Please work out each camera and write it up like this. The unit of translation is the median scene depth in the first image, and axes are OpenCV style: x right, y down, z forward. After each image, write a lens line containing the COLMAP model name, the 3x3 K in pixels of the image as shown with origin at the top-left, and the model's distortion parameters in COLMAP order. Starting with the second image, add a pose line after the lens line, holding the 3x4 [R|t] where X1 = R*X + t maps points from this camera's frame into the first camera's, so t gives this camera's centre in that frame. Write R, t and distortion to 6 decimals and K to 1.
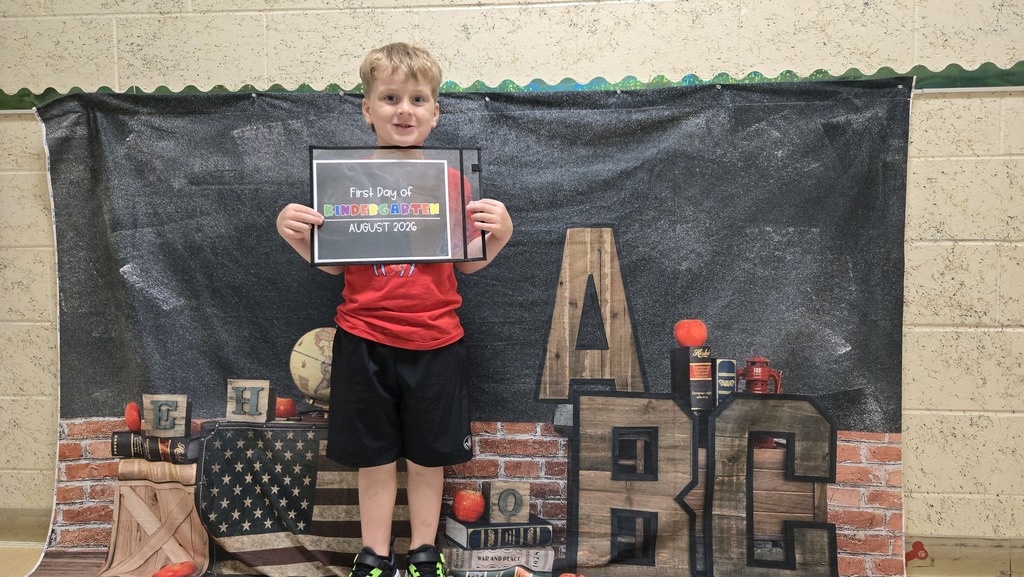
lens RADIAL K [[660.8, 0, 508.8], [0, 660.8, 284.7], [0, 0, 1]] dist [0.056262, -0.044823]
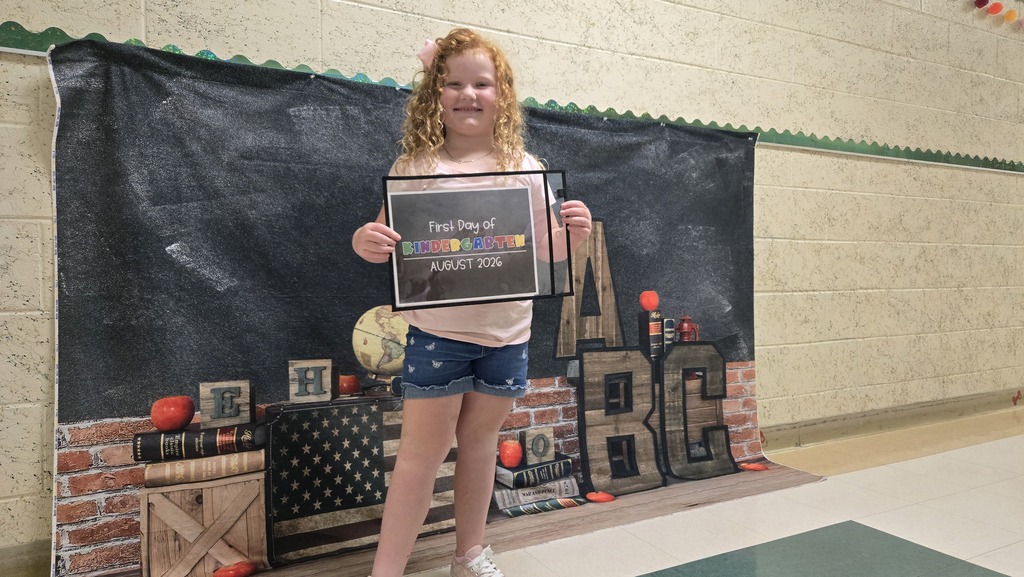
lens RADIAL K [[660.8, 0, 508.8], [0, 660.8, 284.7], [0, 0, 1]] dist [0.056262, -0.044823]
pose [[0.843085, -0.010080, 0.537687, -0.699607], [0.022778, 0.999596, -0.016976, 0.055878], [-0.537298, 0.026559, 0.842974, 0.003106]]
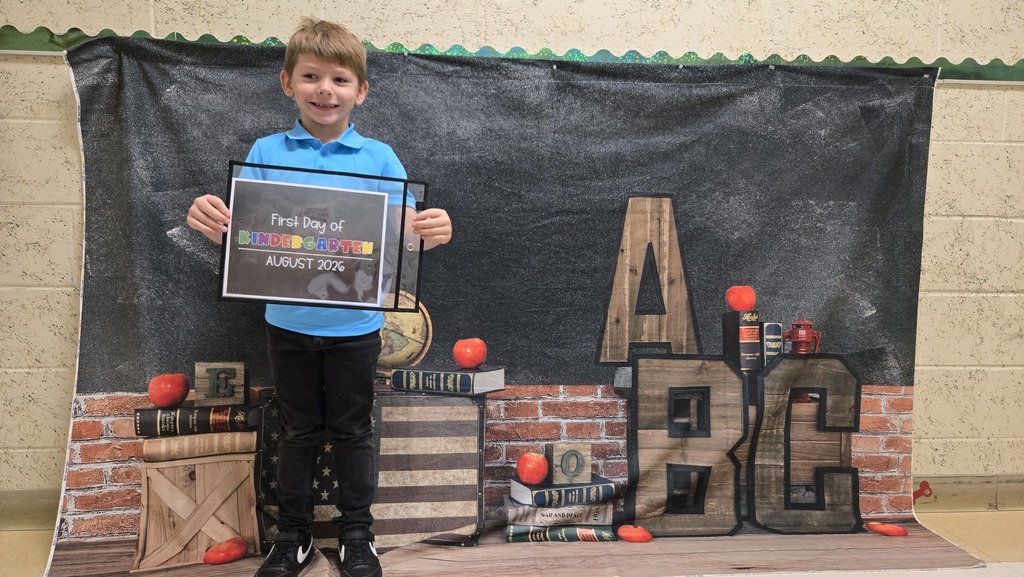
lens RADIAL K [[660.8, 0, 508.8], [0, 660.8, 284.7], [0, 0, 1]] dist [0.056262, -0.044823]
pose [[0.987120, 0.003266, 0.159948, -0.264224], [-0.008149, 0.999520, 0.029881, 0.021659], [-0.159774, -0.030799, 0.986673, 0.002716]]
